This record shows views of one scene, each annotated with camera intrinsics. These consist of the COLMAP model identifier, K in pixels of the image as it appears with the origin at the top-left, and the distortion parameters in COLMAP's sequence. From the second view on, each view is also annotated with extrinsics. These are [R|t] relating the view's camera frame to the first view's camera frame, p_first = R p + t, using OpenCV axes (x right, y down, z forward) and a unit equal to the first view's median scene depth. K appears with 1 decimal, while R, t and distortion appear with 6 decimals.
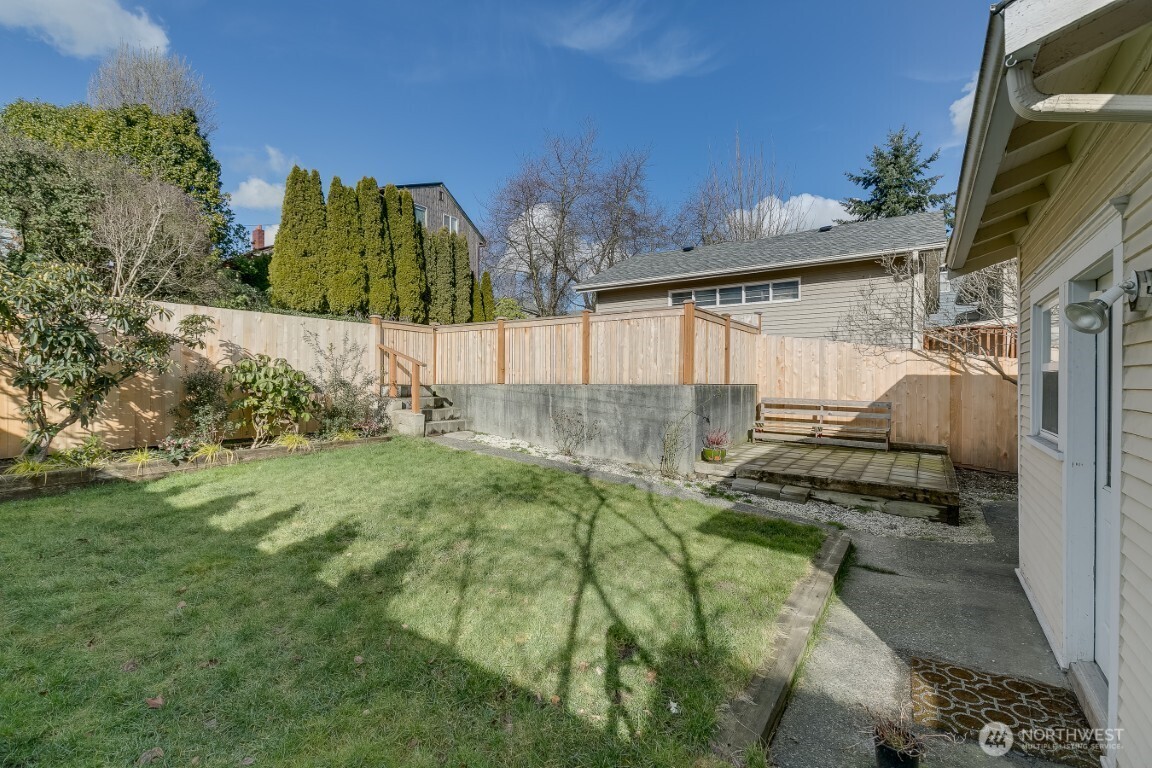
lens RADIAL K [[518.8, 0, 576.0], [0, 518.8, 384.0], [0, 0, 1]] dist [0.017821, -0.000104]
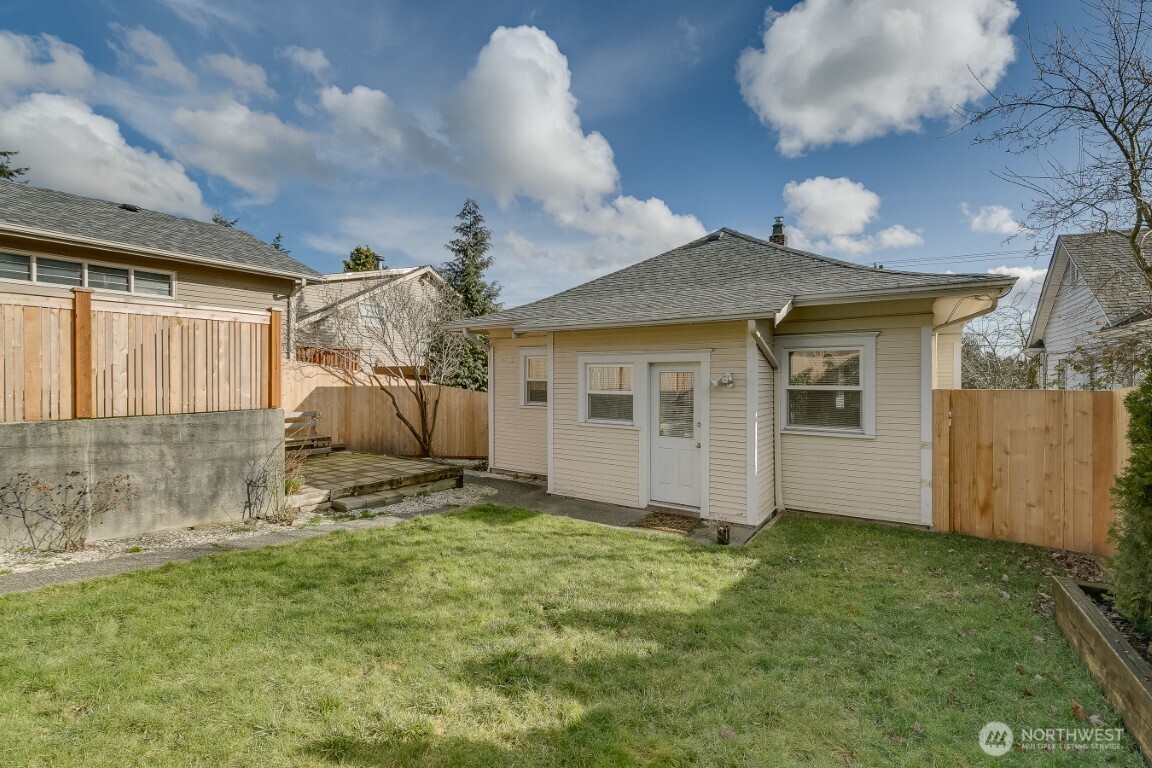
lens RADIAL K [[518.8, 0, 576.0], [0, 518.8, 384.0], [0, 0, 1]] dist [0.017821, -0.000104]
pose [[-0.012475, -0.019787, 0.999726, -0.598647], [0.005188, 0.999789, 0.019853, -0.049167], [-0.999909, 0.005434, -0.012369, 0.491181]]
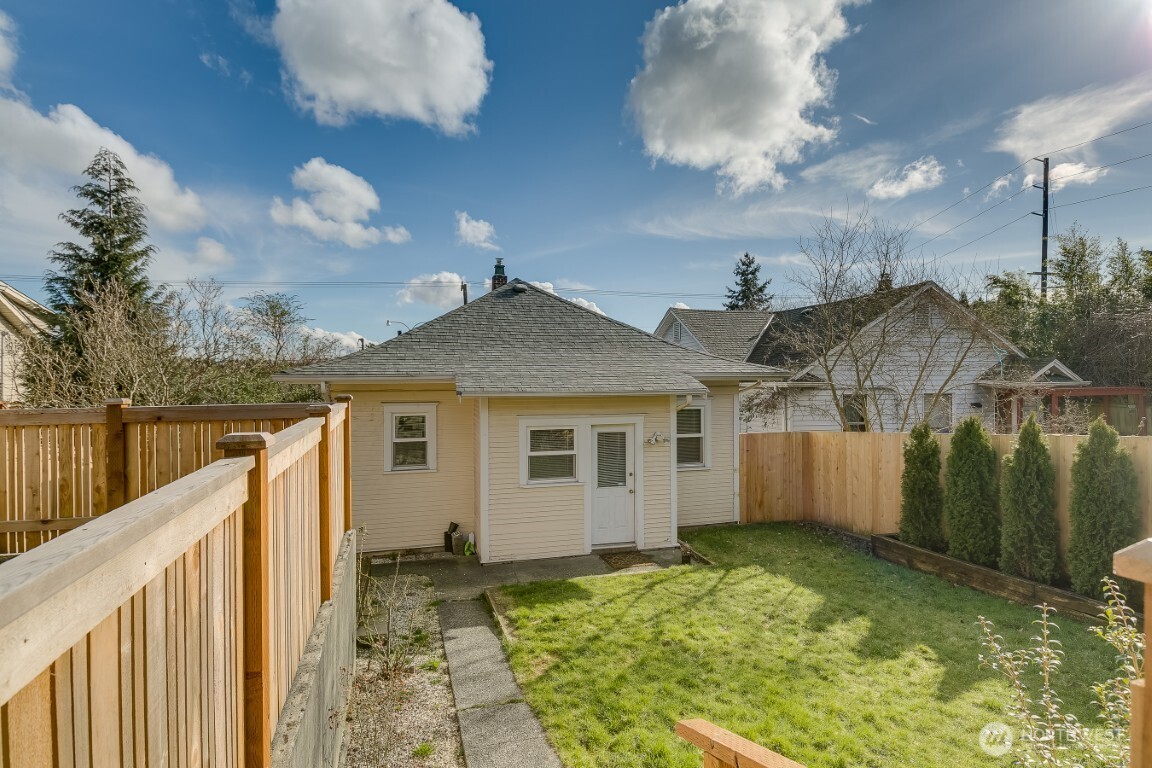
lens RADIAL K [[600.0, 0, 576.0], [0, 600.0, 384.0], [0, 0, 1]] dist [-0.001760, -0.000649]
pose [[-0.767750, -0.014268, 0.640591, -0.423613], [0.002028, 0.999693, 0.024696, -0.181017], [-0.640746, 0.020259, -0.767485, 1.300250]]
